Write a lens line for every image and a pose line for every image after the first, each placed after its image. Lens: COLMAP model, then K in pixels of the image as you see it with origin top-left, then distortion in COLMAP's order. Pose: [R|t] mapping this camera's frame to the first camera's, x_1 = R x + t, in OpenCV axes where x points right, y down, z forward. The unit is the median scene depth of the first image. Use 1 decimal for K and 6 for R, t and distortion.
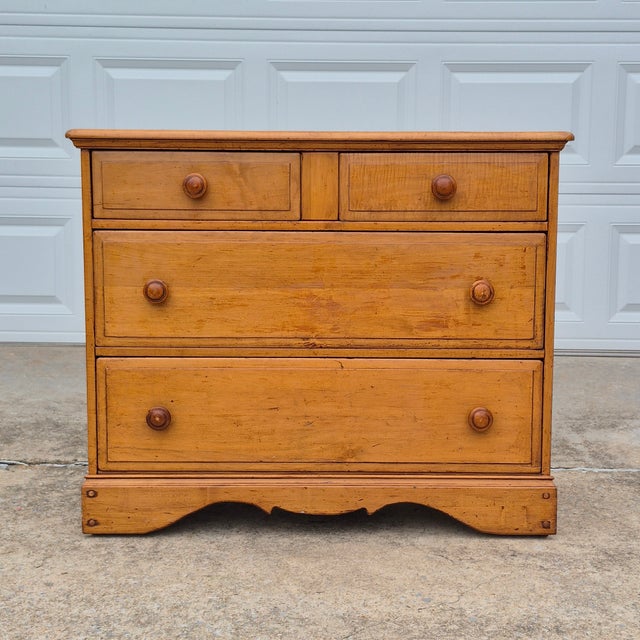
lens RADIAL K [[1183.7, 0, 327.7], [0, 1183.7, 325.2], [0, 0, 1]] dist [0.127007, 0.000000]
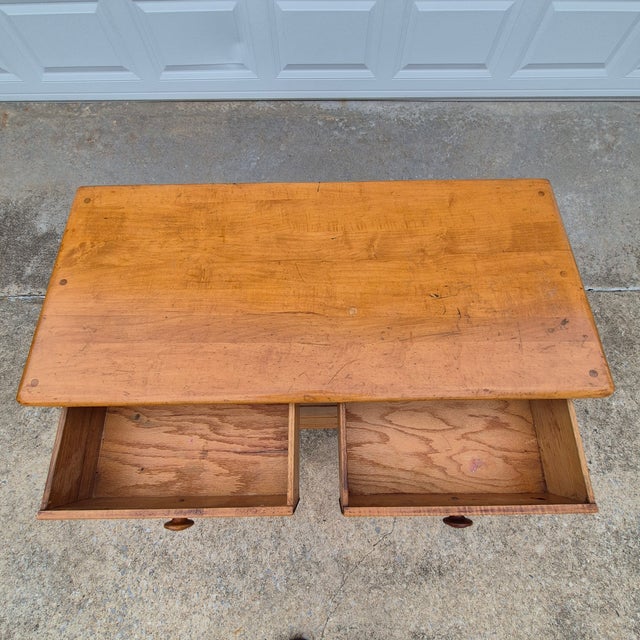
lens RADIAL K [[338.2, 0, 321.3], [0, 338.2, 330.2], [0, 0, 1]] dist [0.004393, 0.001496]
pose [[0.999649, -0.025991, -0.005037, -0.001144], [0.016545, 0.464772, 0.885276, -0.385752], [-0.020668, -0.885049, 0.465039, 0.900673]]
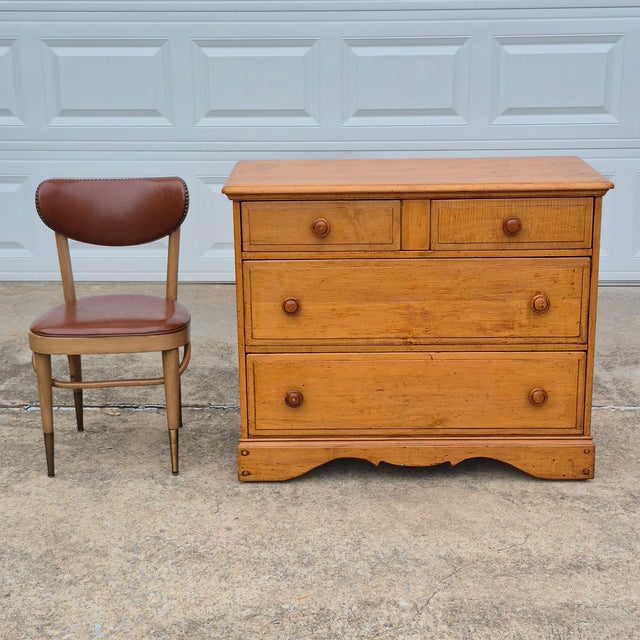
lens RADIAL K [[1183.7, 0, 314.9], [0, 1183.7, 318.9], [0, 0, 1]] dist [0.127007, 0.000000]
pose [[0.999654, -0.014331, -0.022061, -0.088466], [0.017479, 0.988558, 0.149827, -0.208464], [0.019661, -0.150161, 0.988466, -0.298128]]
